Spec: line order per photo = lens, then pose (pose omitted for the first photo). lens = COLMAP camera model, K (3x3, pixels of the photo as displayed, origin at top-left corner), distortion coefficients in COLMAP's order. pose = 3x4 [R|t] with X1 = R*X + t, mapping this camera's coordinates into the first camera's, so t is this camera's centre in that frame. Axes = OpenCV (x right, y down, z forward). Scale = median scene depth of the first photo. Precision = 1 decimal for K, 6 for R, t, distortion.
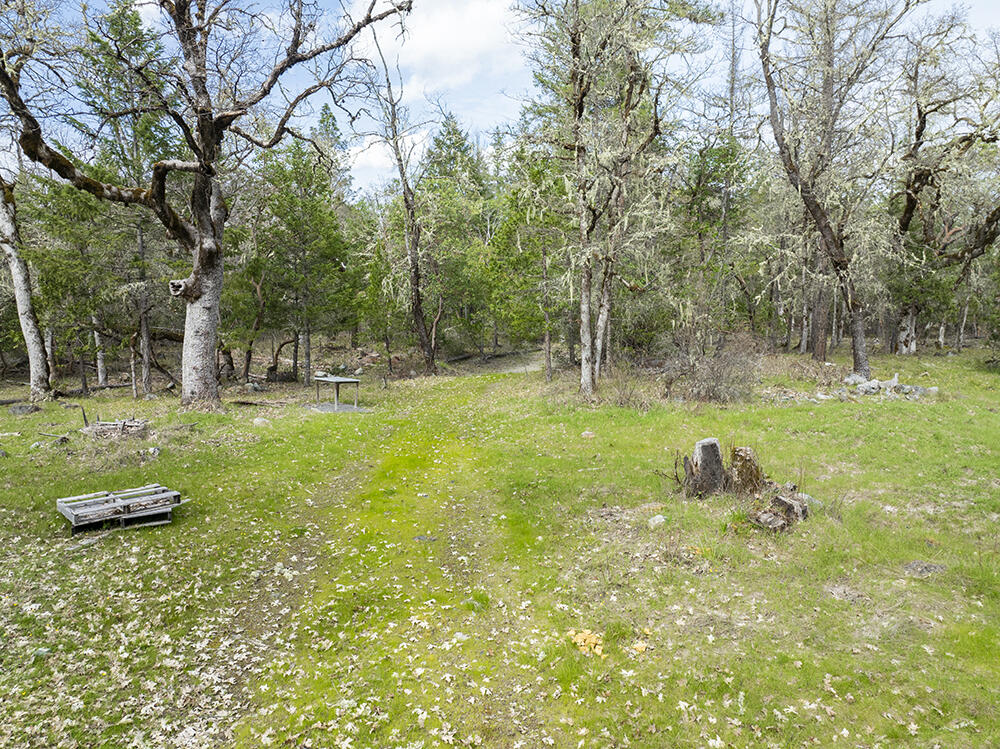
lens RADIAL K [[704.2, 0, 498.1], [0, 704.2, 376.6], [0, 0, 1]] dist [-0.029707, -0.006185]
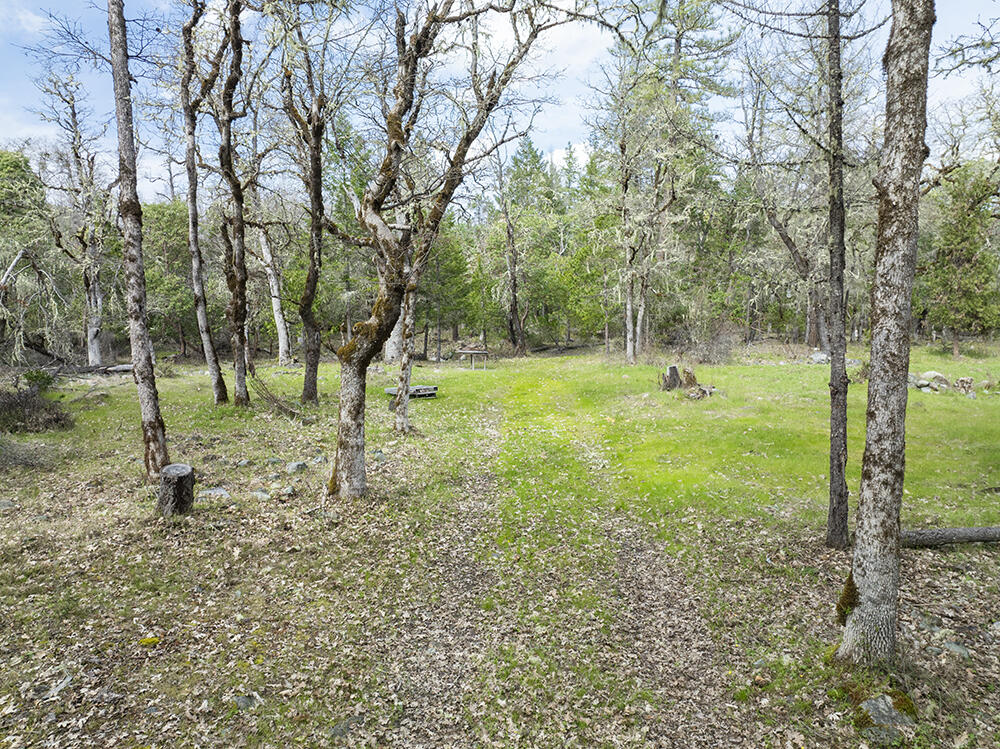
lens RADIAL K [[704.2, 0, 498.1], [0, 704.2, 376.6], [0, 0, 1]] dist [-0.029707, -0.006185]
pose [[0.995227, 0.008951, -0.097173, -0.016066], [-0.009309, 0.999951, -0.003226, 0.067309], [0.097140, 0.004115, 0.995262, -0.609573]]
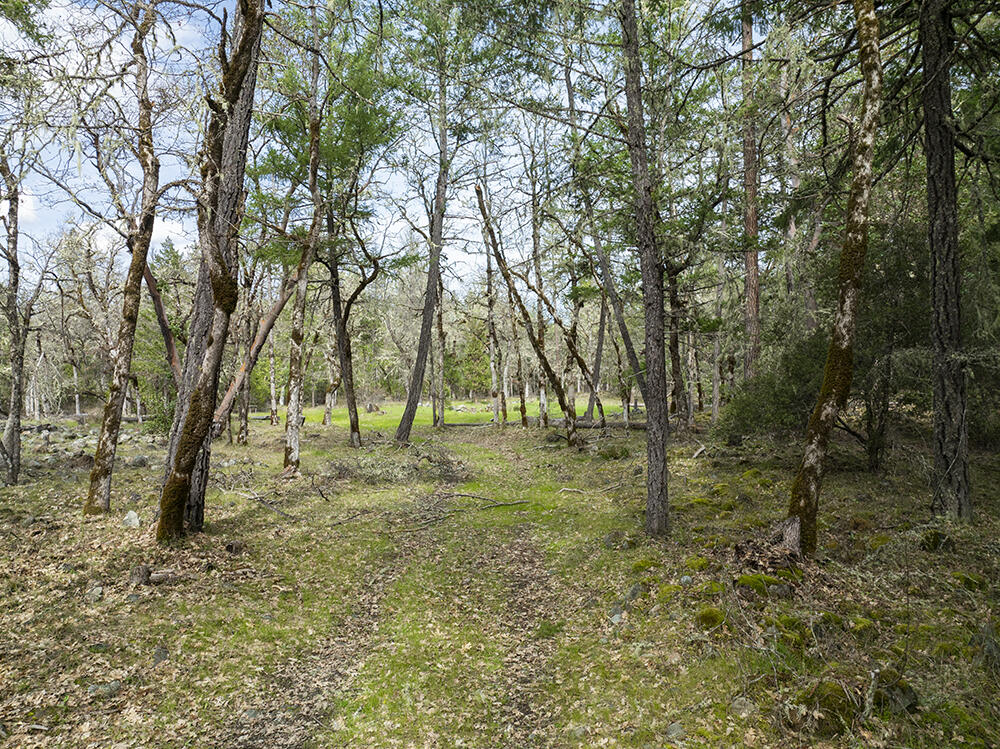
lens RADIAL K [[704.2, 0, 498.1], [0, 704.2, 376.6], [0, 0, 1]] dist [-0.029707, -0.006185]
pose [[0.888924, -0.000140, 0.458055, -0.672563], [0.051379, 0.993720, -0.099406, 0.240685], [-0.455164, 0.111899, 0.883348, -2.185913]]
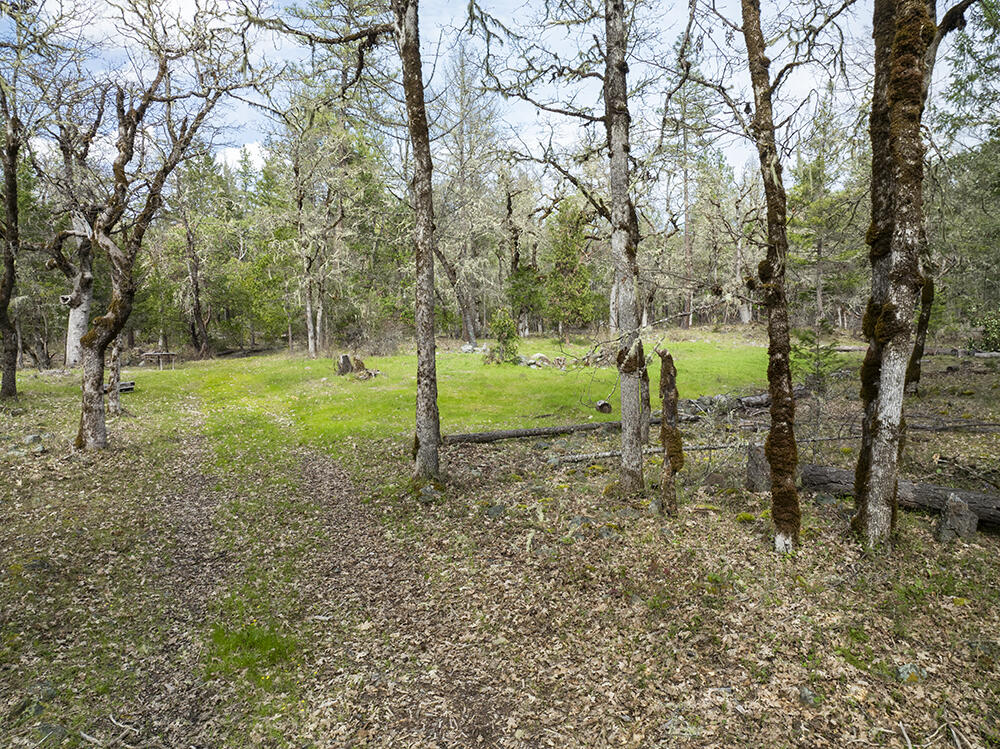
lens RADIAL K [[704.2, 0, 498.1], [0, 704.2, 376.6], [0, 0, 1]] dist [-0.029707, -0.006185]
pose [[0.942525, -0.040703, 0.331648, -0.025066], [0.044093, 0.999024, -0.002700, 0.102280], [-0.331215, 0.017168, 0.943399, -0.867044]]
